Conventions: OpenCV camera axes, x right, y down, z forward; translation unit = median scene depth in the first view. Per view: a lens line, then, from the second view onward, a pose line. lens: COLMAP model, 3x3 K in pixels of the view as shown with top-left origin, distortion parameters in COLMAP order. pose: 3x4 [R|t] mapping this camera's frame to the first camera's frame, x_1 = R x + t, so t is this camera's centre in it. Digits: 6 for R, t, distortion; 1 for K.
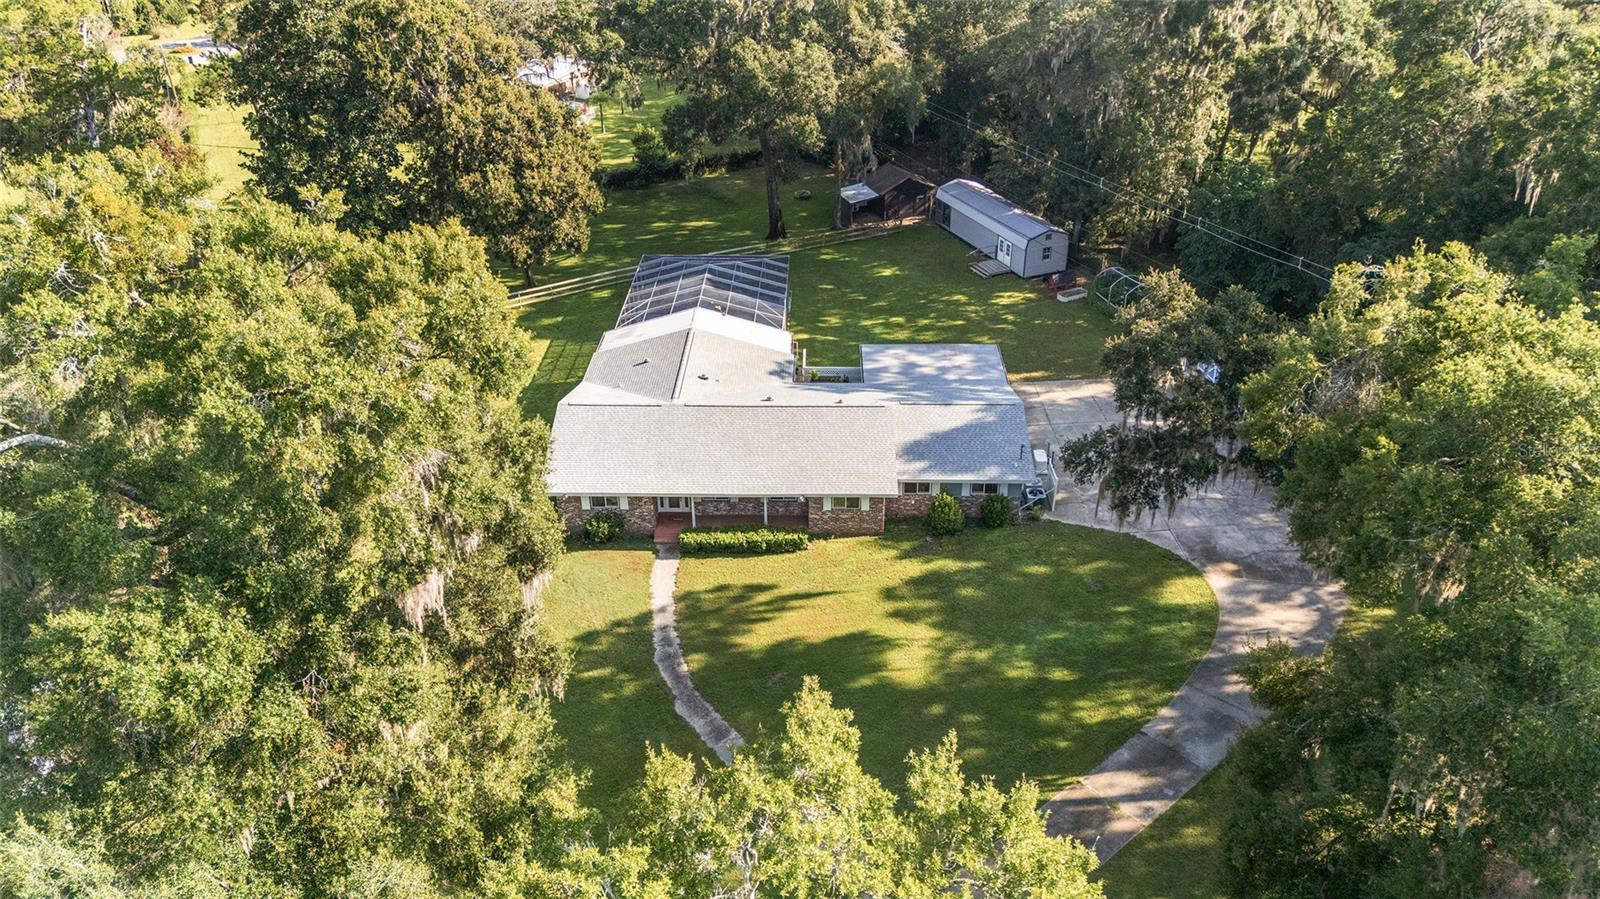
lens RADIAL K [[1134.6, 0, 800.0], [0, 1134.6, 449.5], [0, 0, 1]] dist [0.016571, 0.001994]
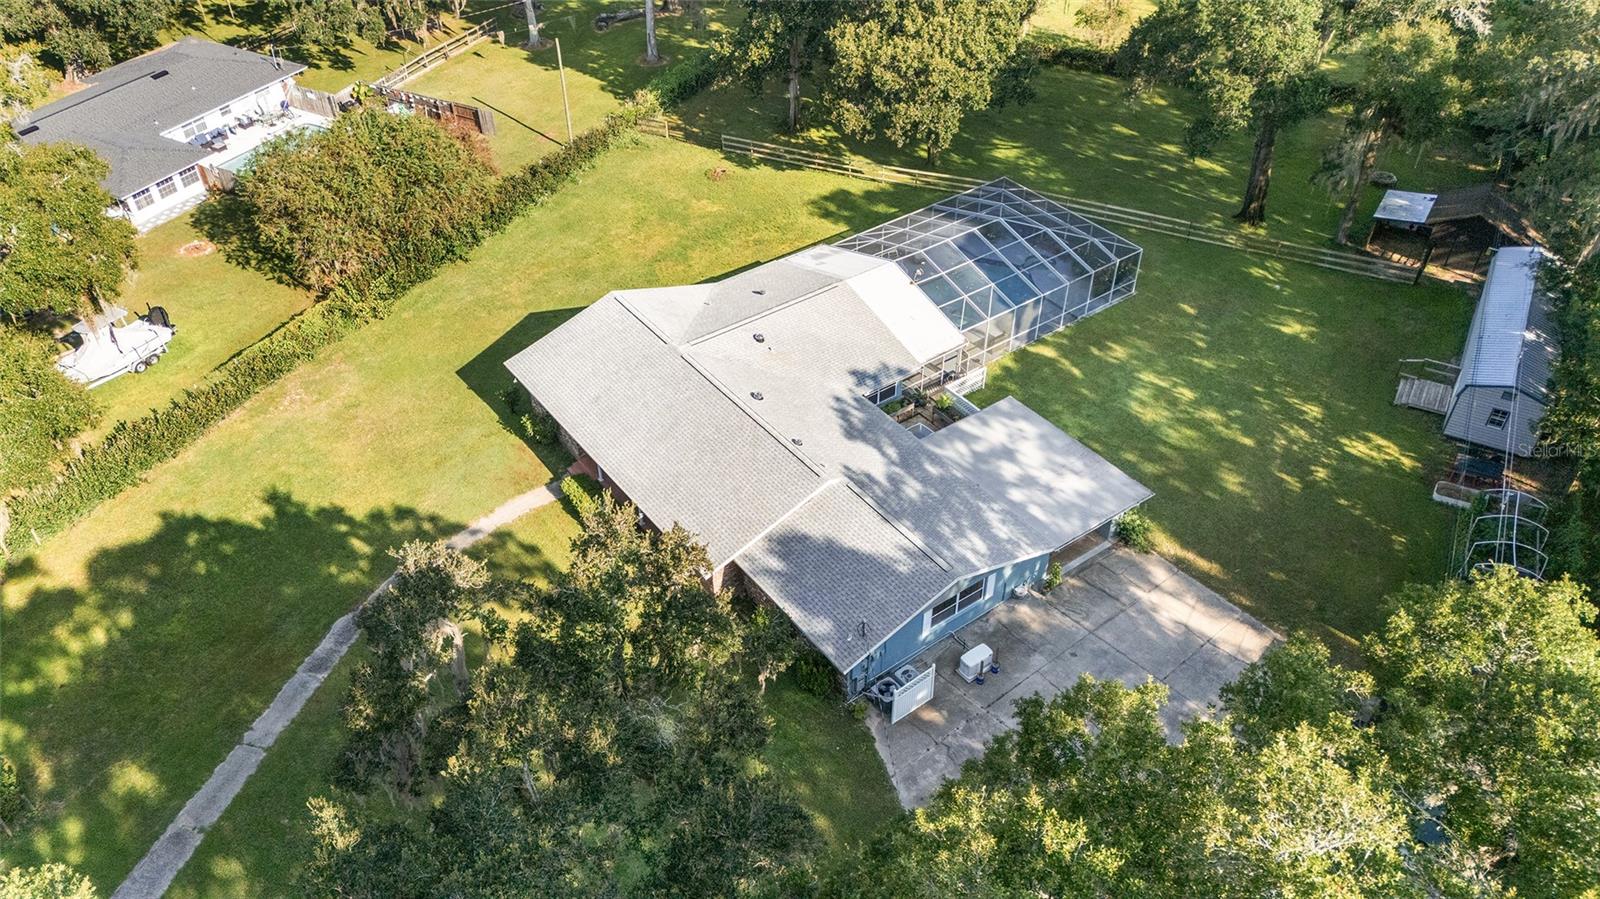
lens RADIAL K [[1134.6, 0, 800.0], [0, 1134.6, 449.5], [0, 0, 1]] dist [0.016571, 0.001994]
pose [[0.610622, 0.506785, -0.608531, 0.527982], [-0.392013, 0.861104, 0.323768, -0.299075], [0.688090, 0.040852, 0.724475, 0.440555]]
